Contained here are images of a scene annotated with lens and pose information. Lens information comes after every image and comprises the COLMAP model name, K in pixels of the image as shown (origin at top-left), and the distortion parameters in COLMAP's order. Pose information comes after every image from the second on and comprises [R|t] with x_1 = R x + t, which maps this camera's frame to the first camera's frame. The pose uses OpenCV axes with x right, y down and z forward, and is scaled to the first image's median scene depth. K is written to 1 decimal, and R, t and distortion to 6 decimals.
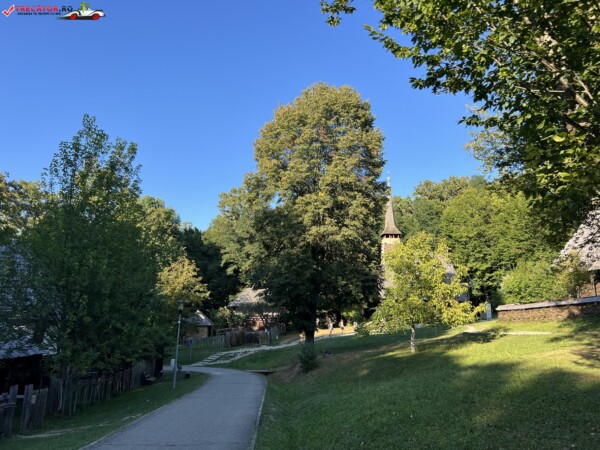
lens RADIAL K [[458.1, 0, 301.1], [0, 458.1, 224.1], [0, 0, 1]] dist [0.061637, -0.068478]
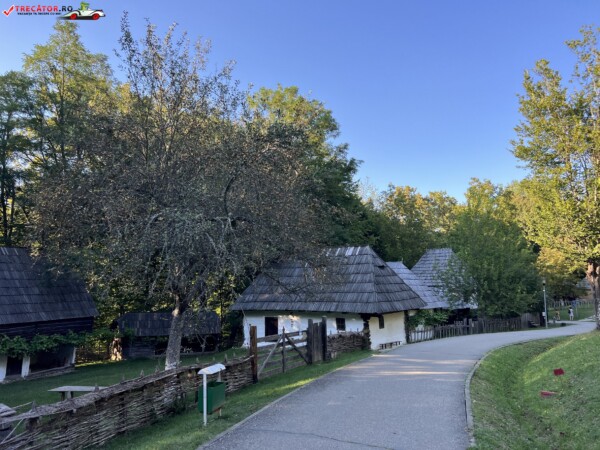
lens RADIAL K [[458.1, 0, 300.0], [0, 458.1, 223.4], [0, 0, 1]] dist [0.061637, -0.068478]
pose [[0.681102, -0.125858, -0.721290, 0.479650], [0.182391, 0.983226, 0.000665, -0.241136], [0.709108, -0.132010, 0.692632, -0.969882]]
